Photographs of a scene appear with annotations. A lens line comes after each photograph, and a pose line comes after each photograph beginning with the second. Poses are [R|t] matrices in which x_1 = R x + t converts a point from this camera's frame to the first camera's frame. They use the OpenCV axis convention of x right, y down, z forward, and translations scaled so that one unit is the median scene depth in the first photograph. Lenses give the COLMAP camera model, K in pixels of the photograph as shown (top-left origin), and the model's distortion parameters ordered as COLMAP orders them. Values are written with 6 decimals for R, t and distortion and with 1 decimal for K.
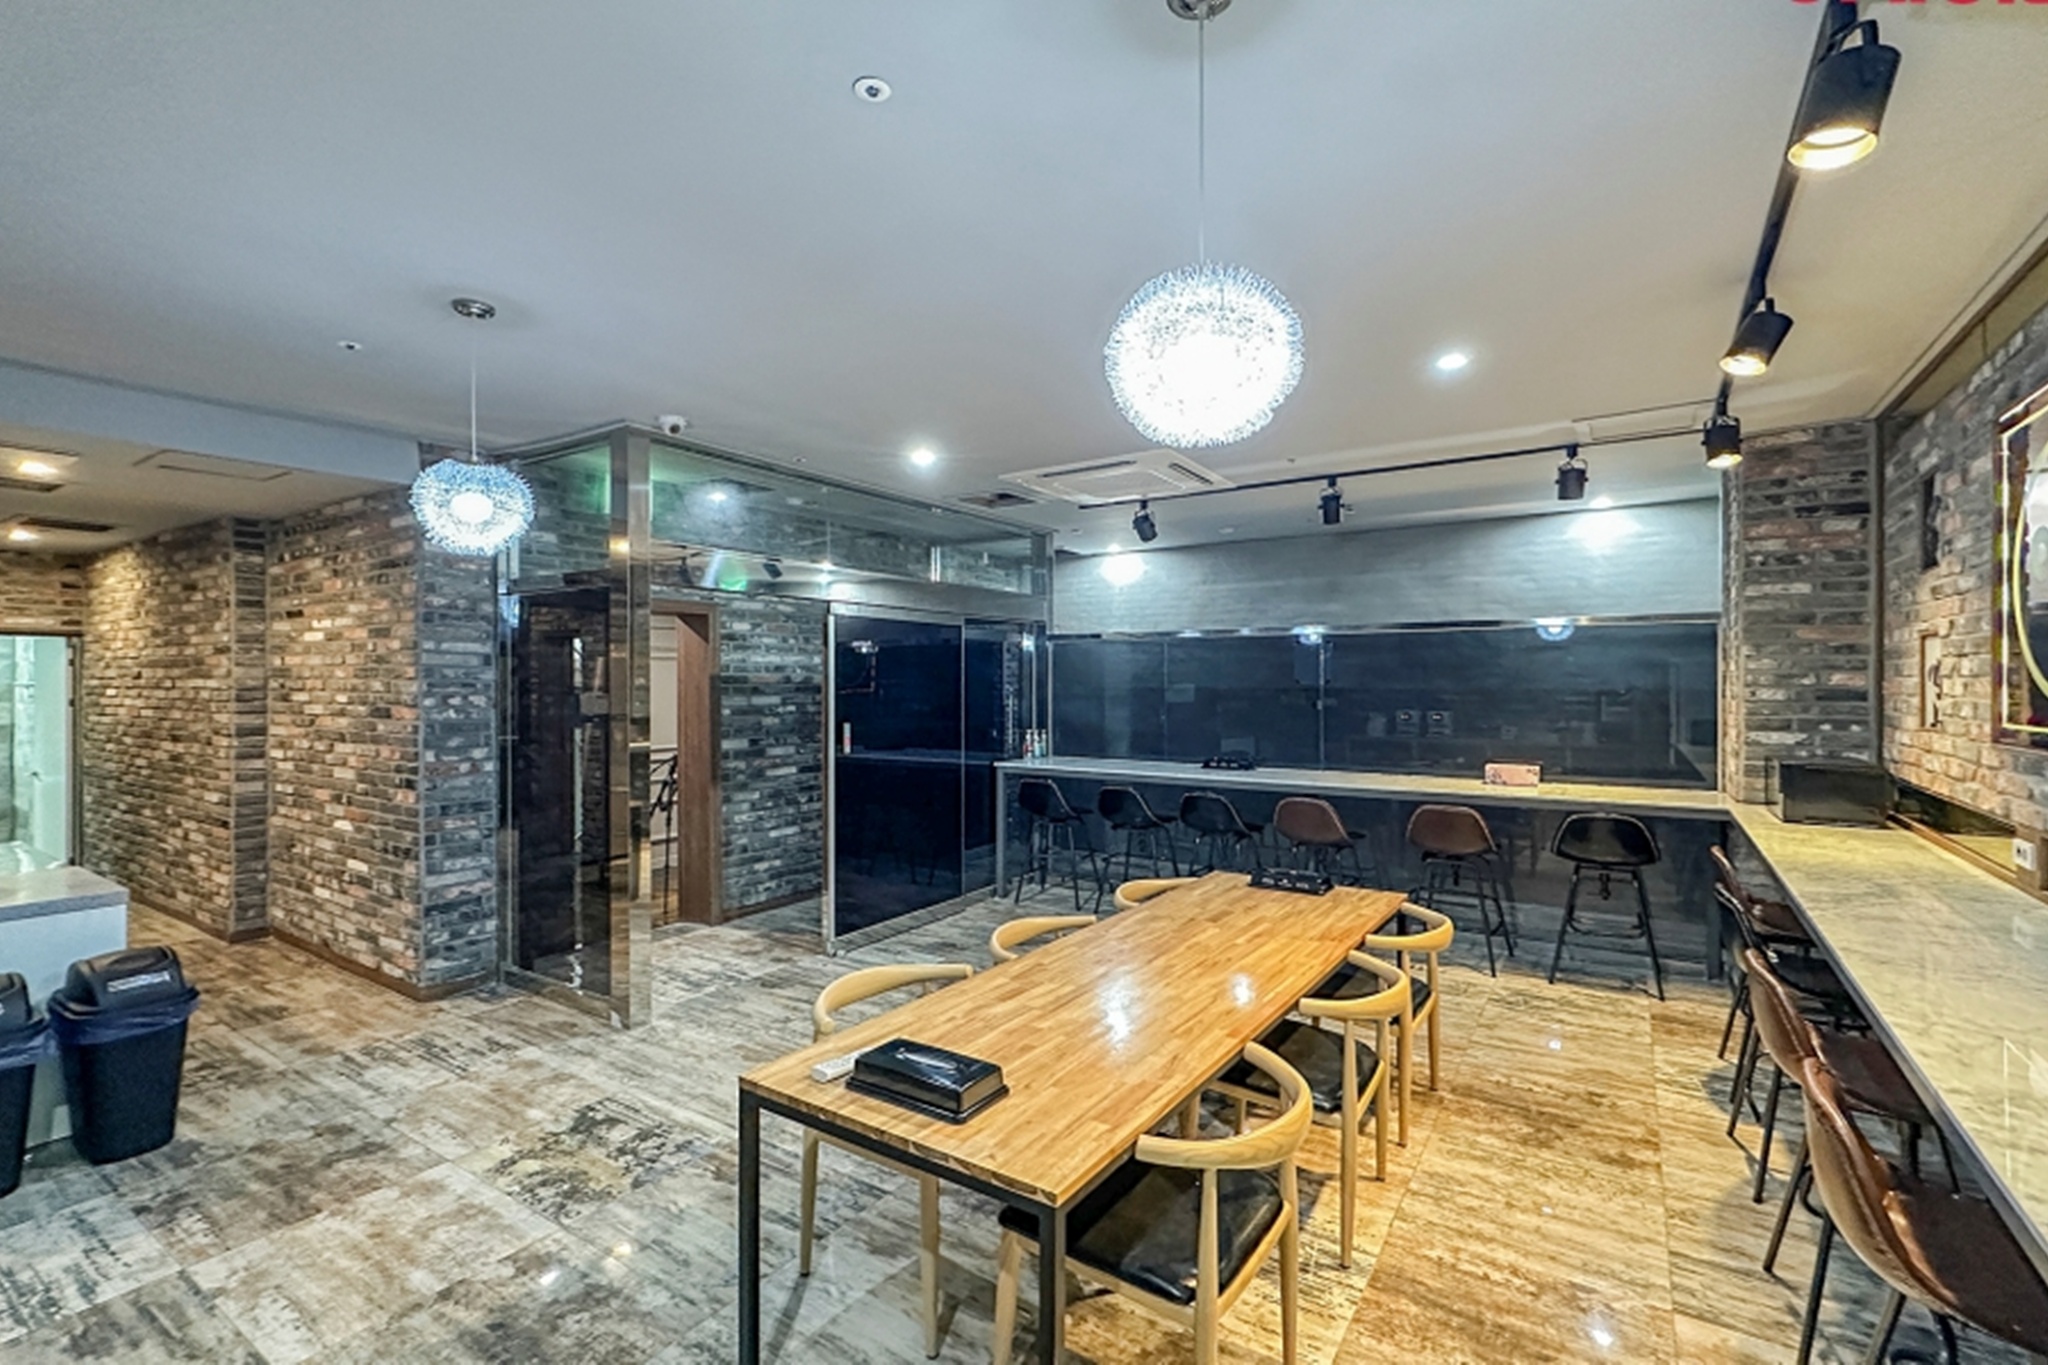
lens RADIAL K [[930.8, 0, 1021.7], [0, 930.8, 681.2], [0, 0, 1]] dist [-0.006186, 0.001894]
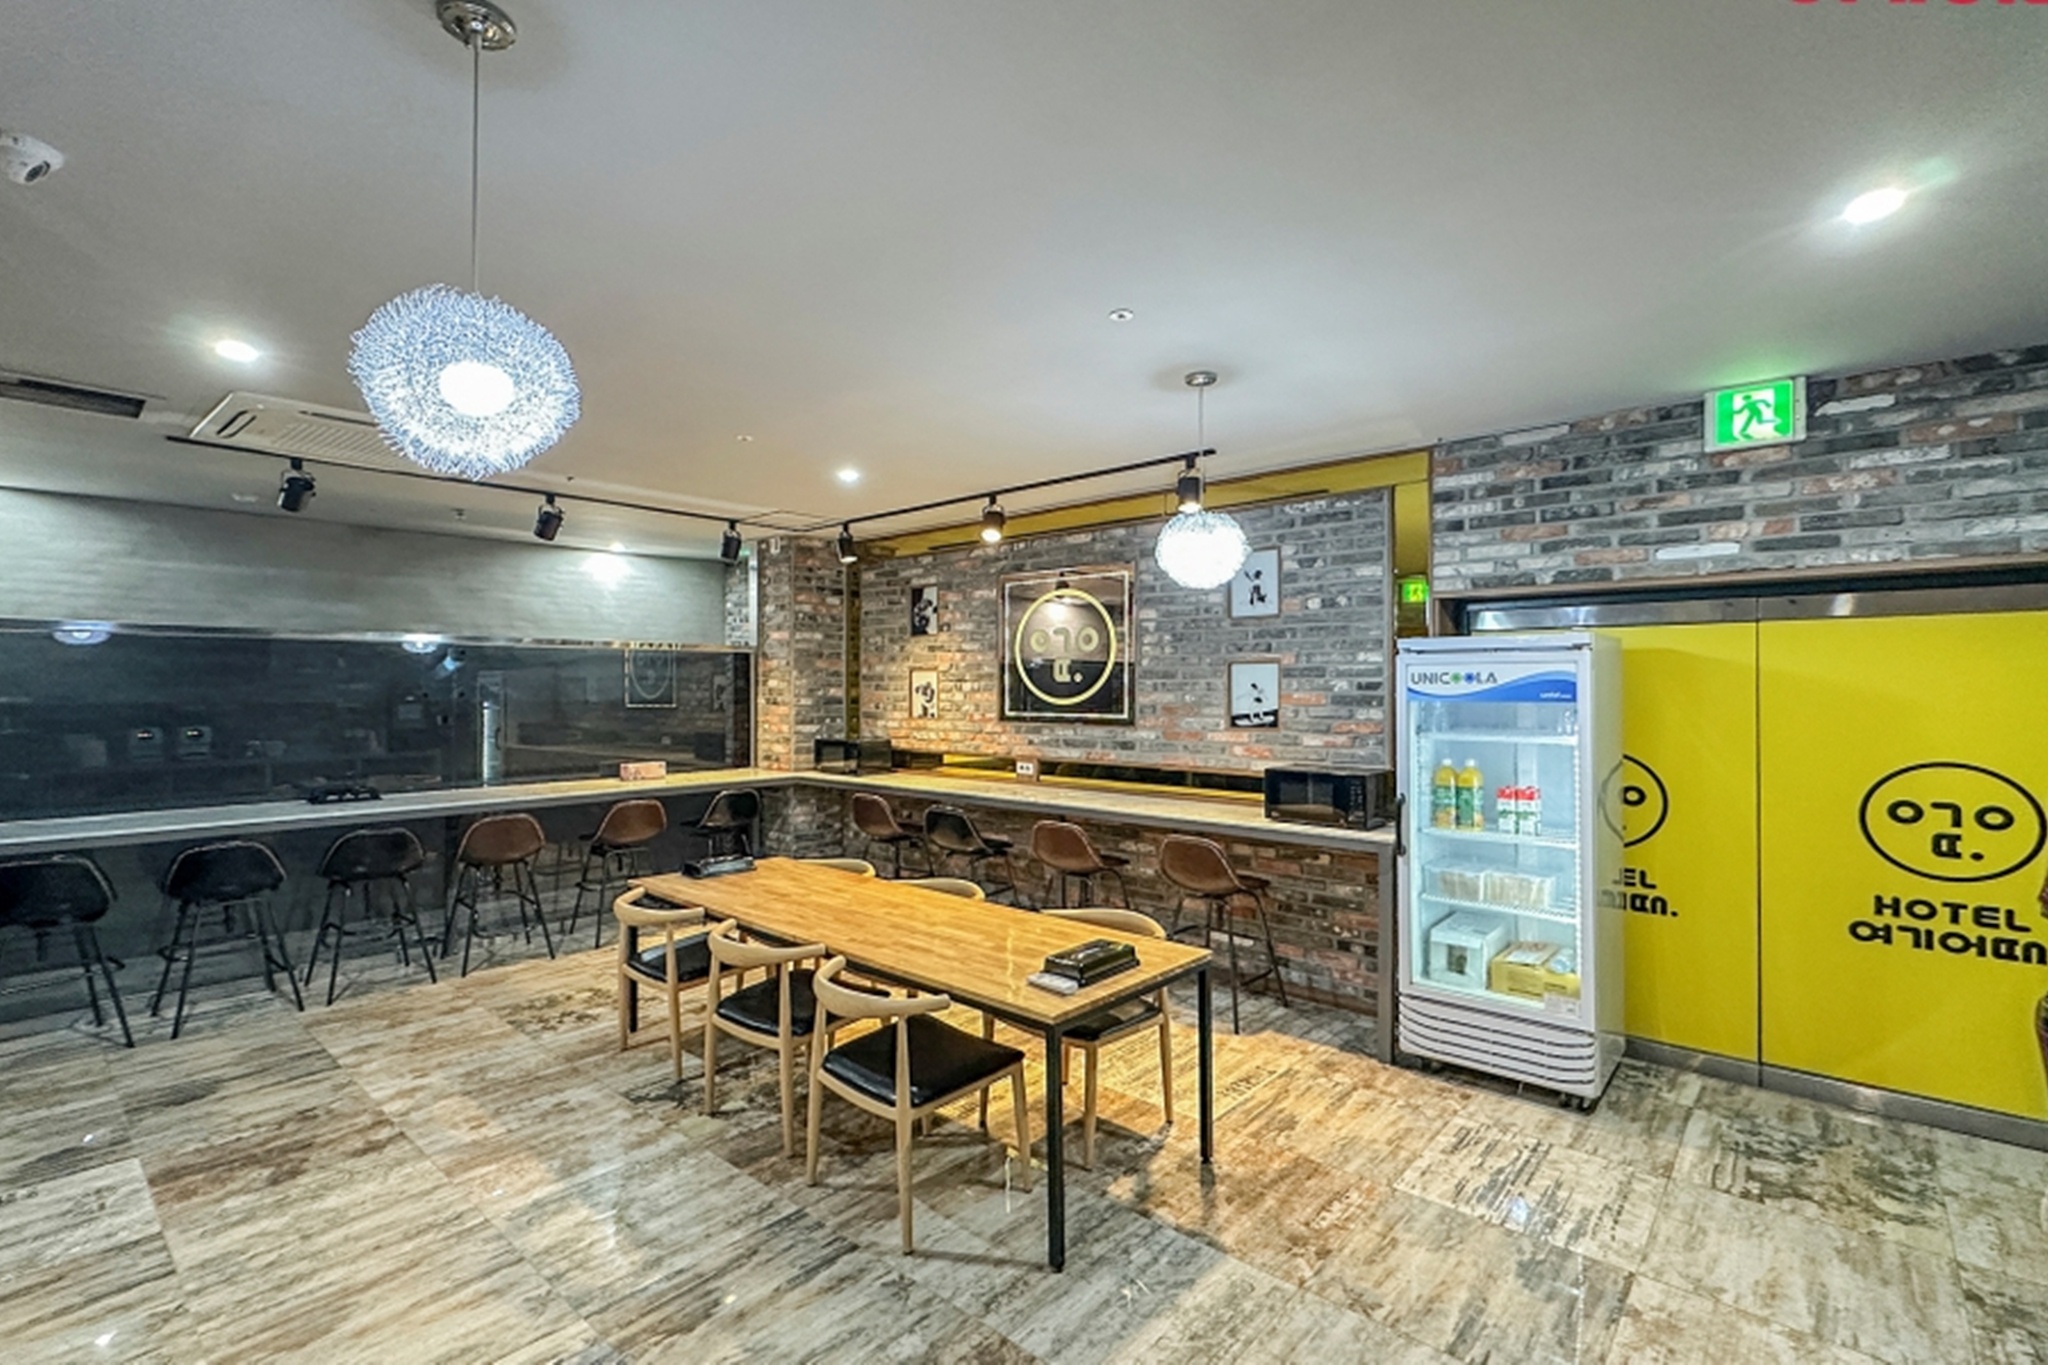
lens RADIAL K [[930.8, 0, 1021.7], [0, 930.8, 681.2], [0, 0, 1]] dist [-0.006186, 0.001894]
pose [[0.150039, 0.008517, 0.988643, -0.904724], [0.000054, 0.999963, -0.008623, -0.008425], [-0.988680, 0.001347, 0.150033, 0.496386]]
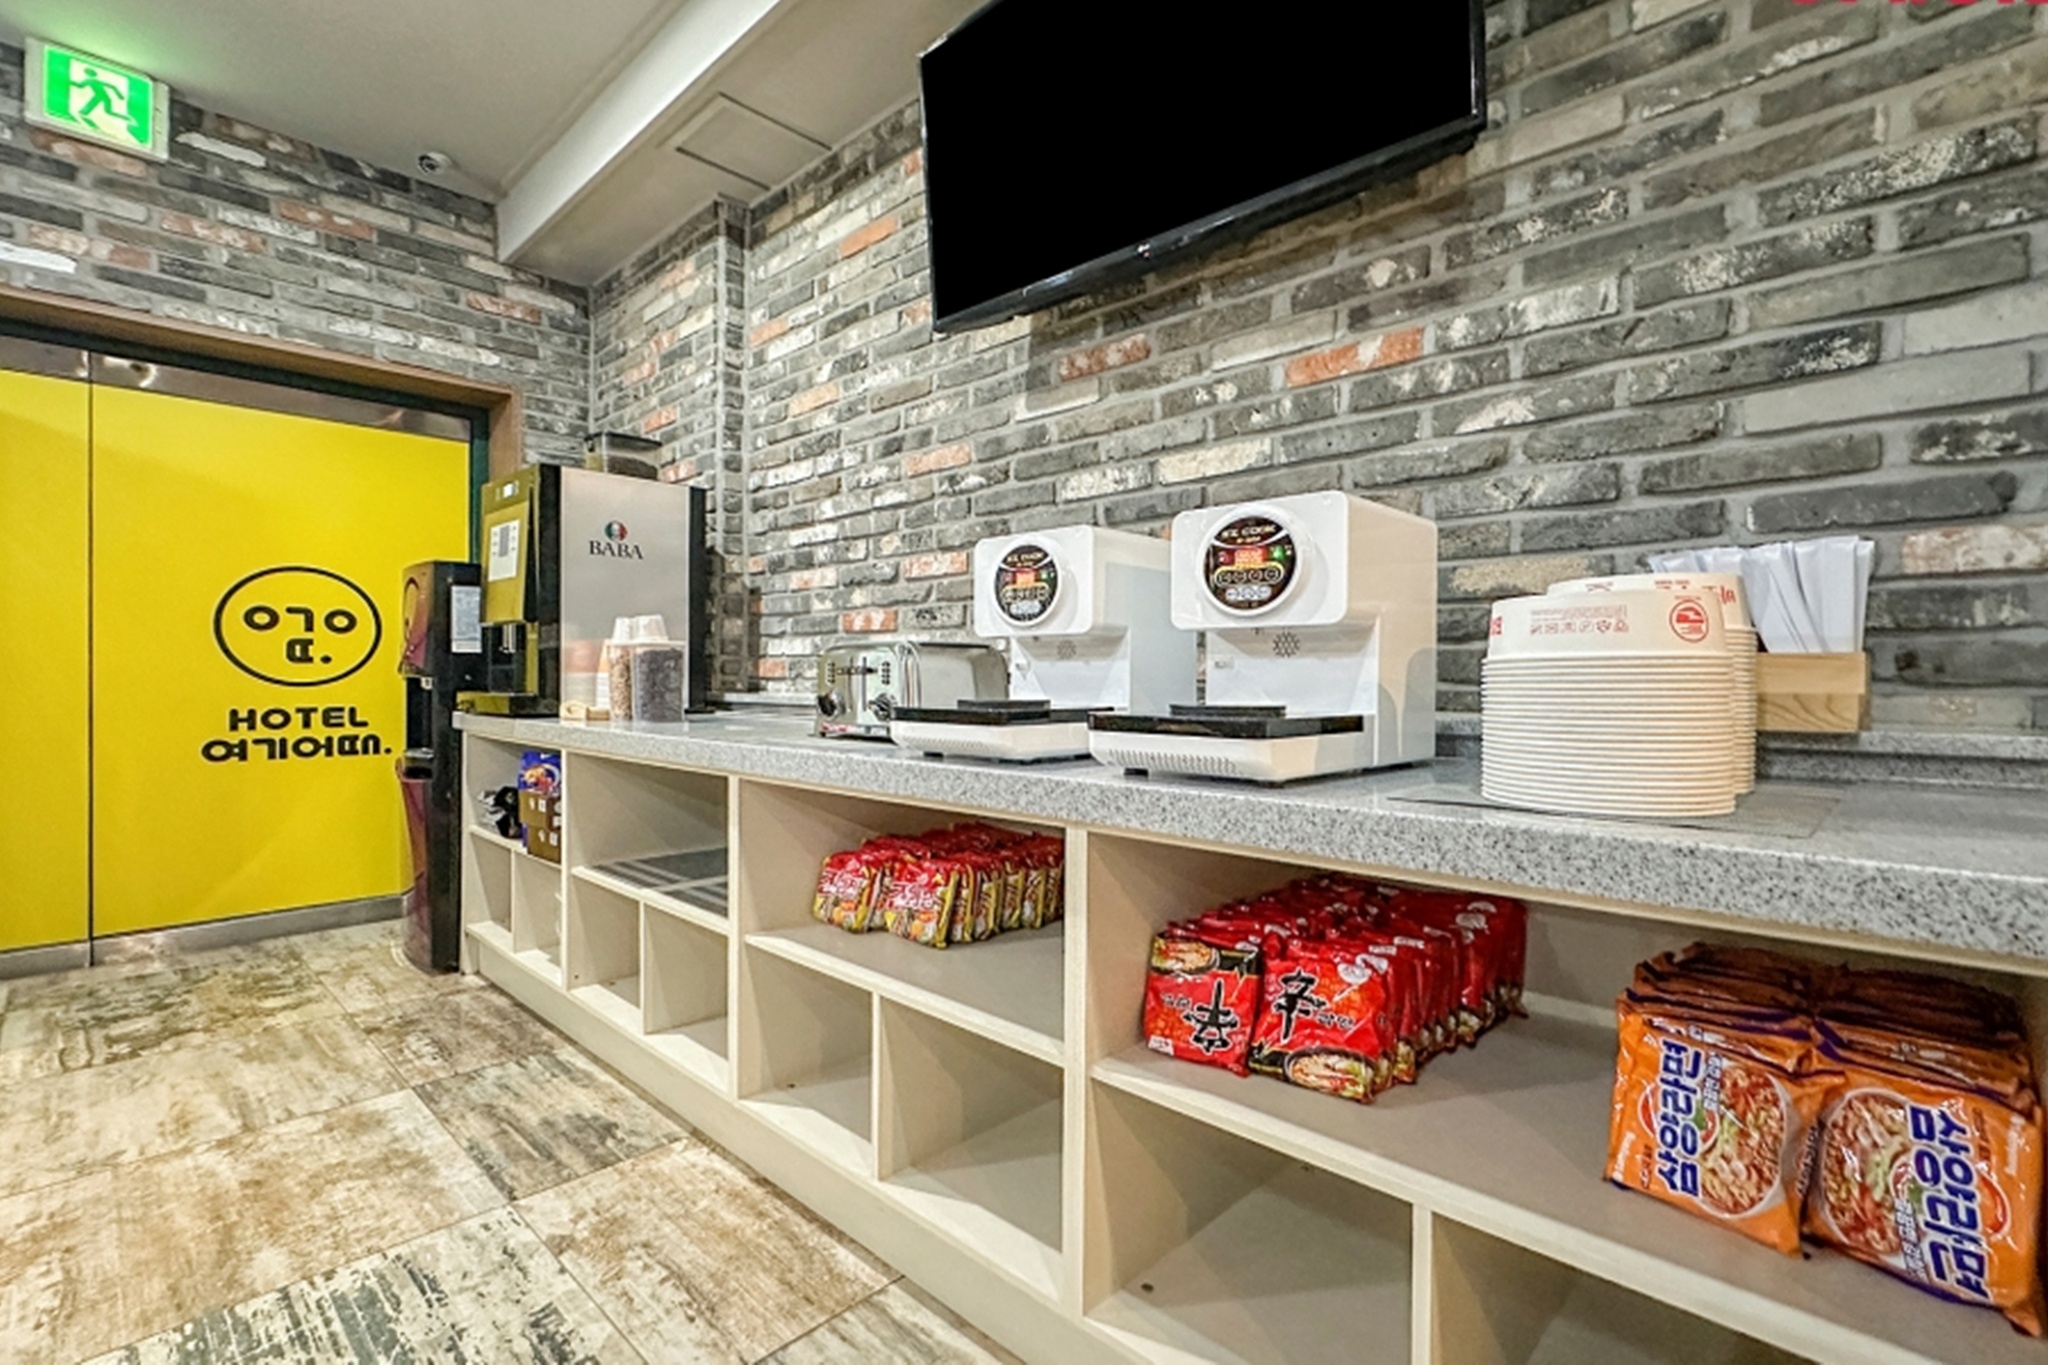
lens RADIAL K [[930.8, 0, 1021.7], [0, 930.8, 681.2], [0, 0, 1]] dist [-0.006186, 0.001894]
pose [[-0.981495, -0.003796, 0.191452, -0.722061], [-0.002541, 0.999974, 0.006797, 0.178930], [-0.191473, 0.006185, -0.981478, 0.490097]]
